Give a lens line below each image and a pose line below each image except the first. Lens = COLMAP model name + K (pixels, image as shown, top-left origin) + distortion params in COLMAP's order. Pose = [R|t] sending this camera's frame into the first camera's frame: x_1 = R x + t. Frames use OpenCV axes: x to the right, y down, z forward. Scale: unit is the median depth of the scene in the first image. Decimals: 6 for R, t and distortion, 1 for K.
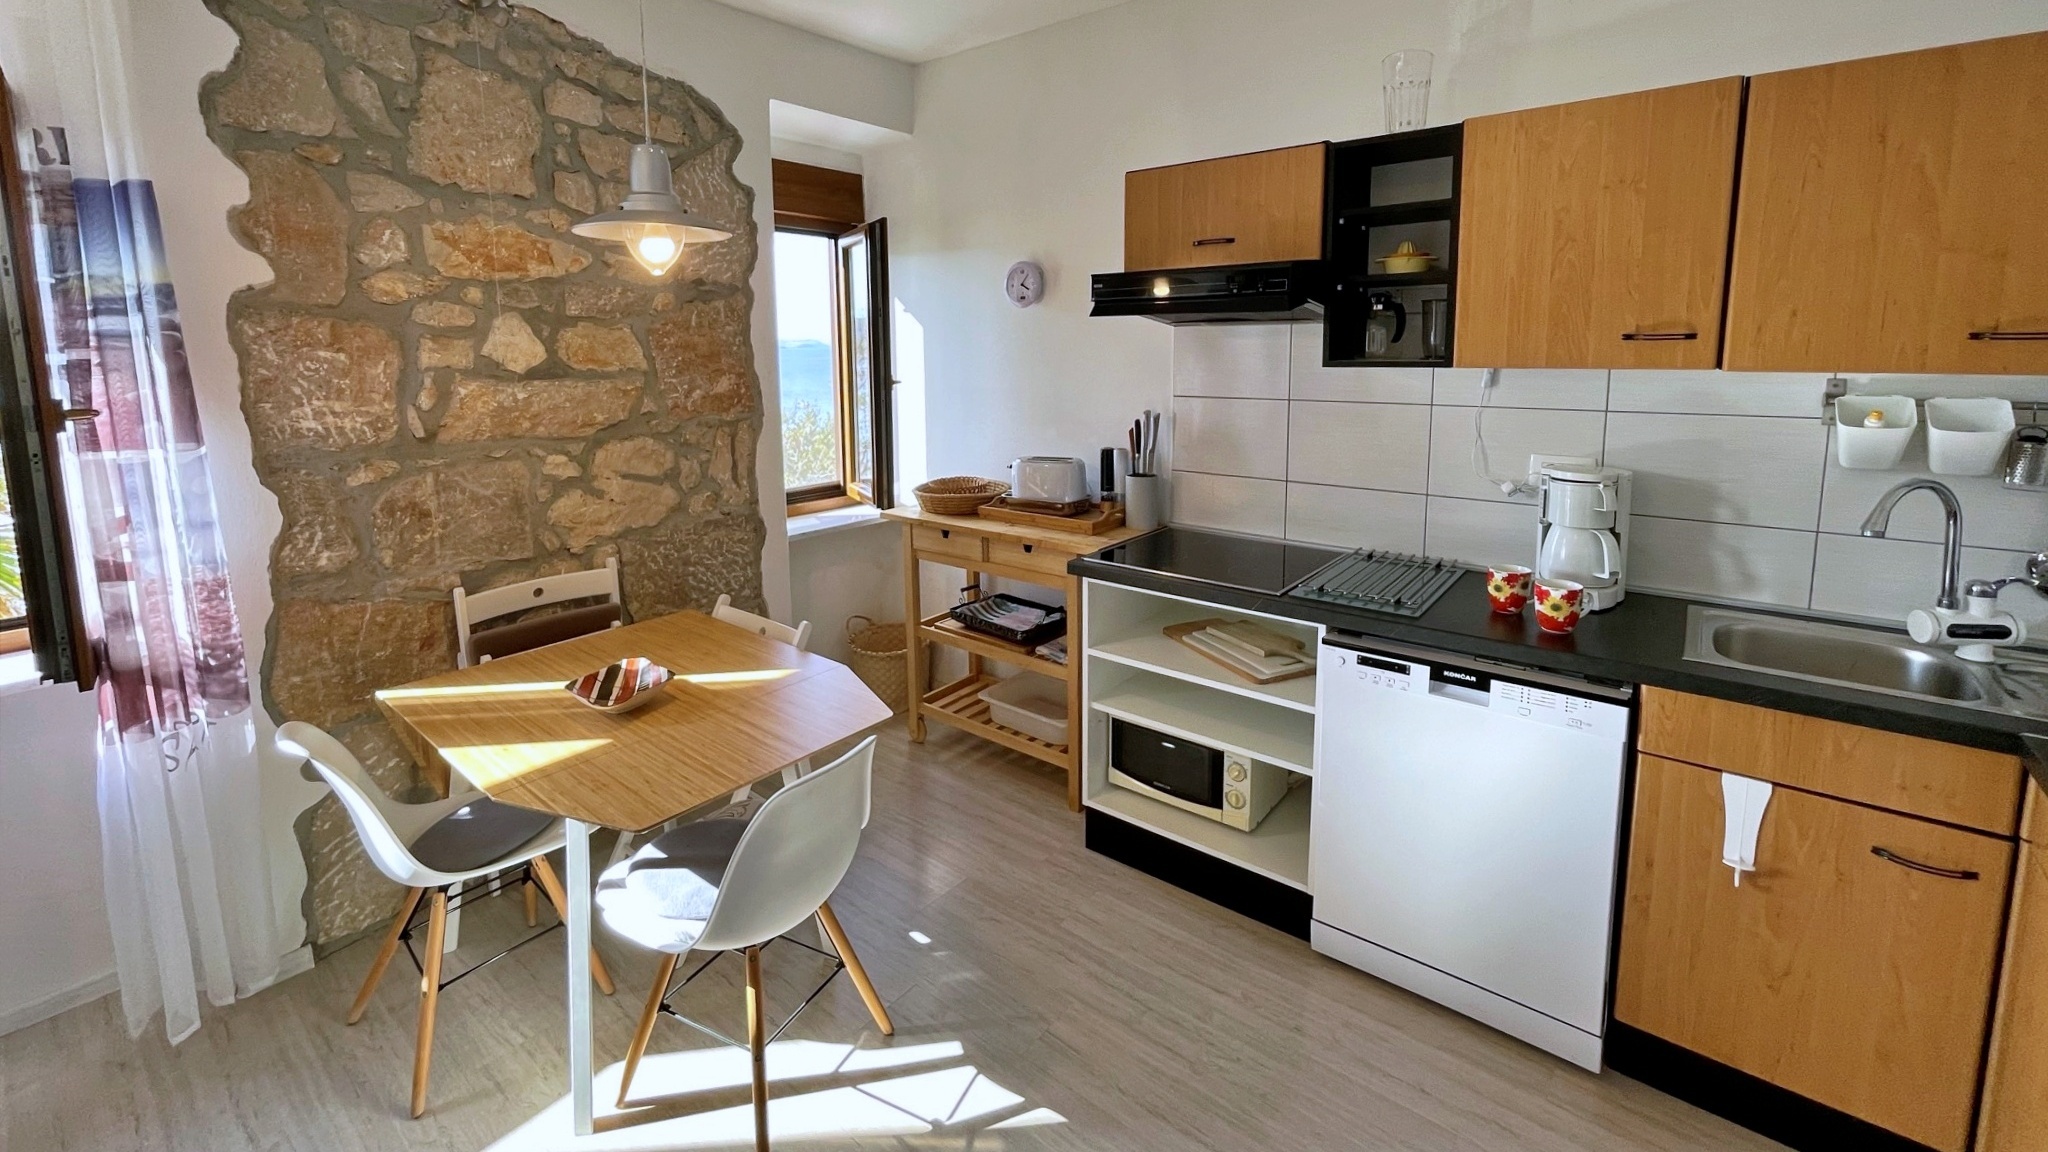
lens RADIAL K [[854.3, 0, 1016.3], [0, 854.3, 449.9], [0, 0, 1]] dist [-0.012418, 0.006305]
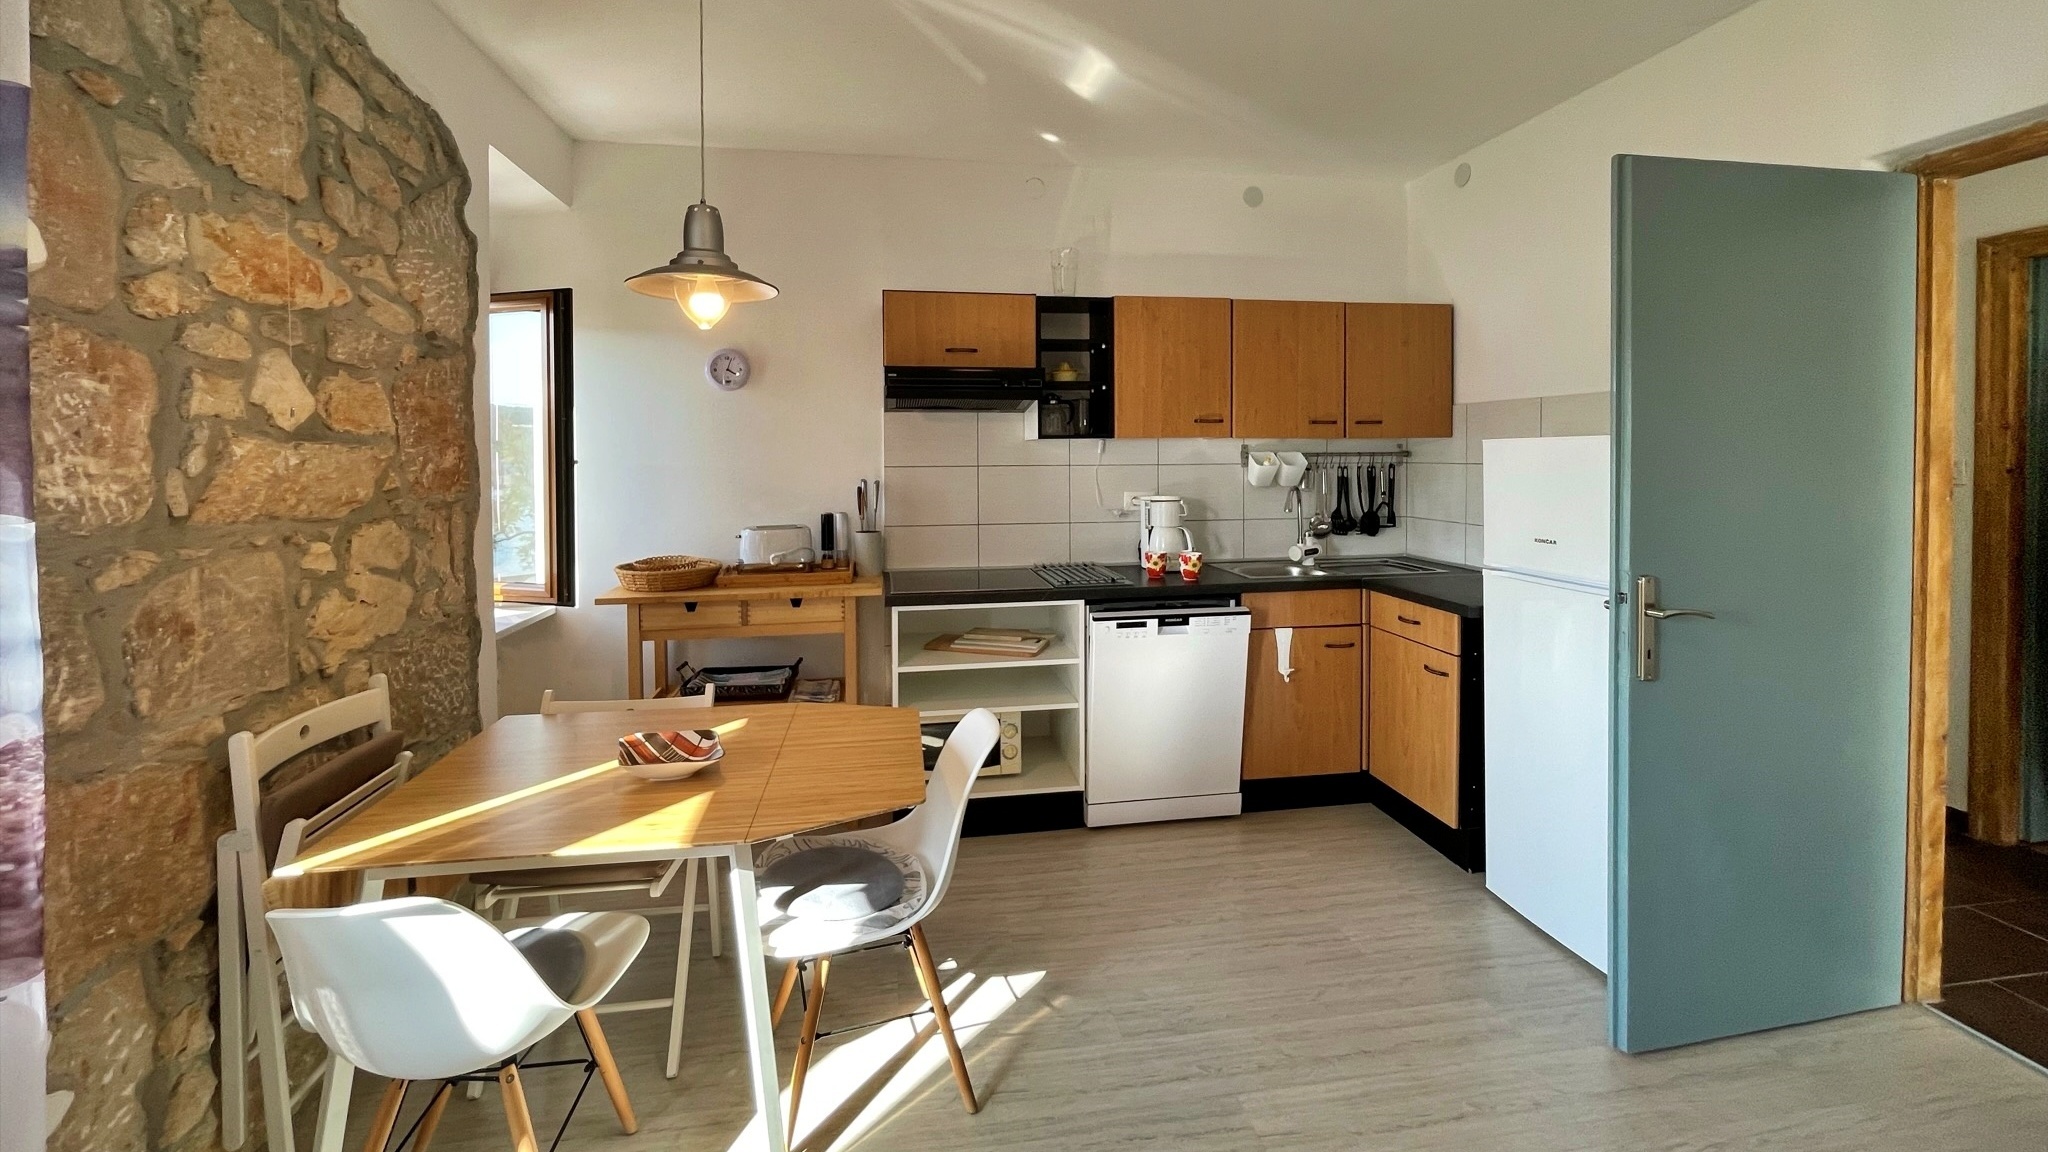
lens RADIAL K [[825.2, 0, 1016.9], [0, 825.2, 469.5], [0, 0, 1]] dist [0.000494, -0.000020]
pose [[0.665178, -0.007885, 0.746643, -0.712274], [0.091839, 0.993216, -0.071329, 0.053626], [-0.741016, 0.116018, 0.661389, 0.062496]]
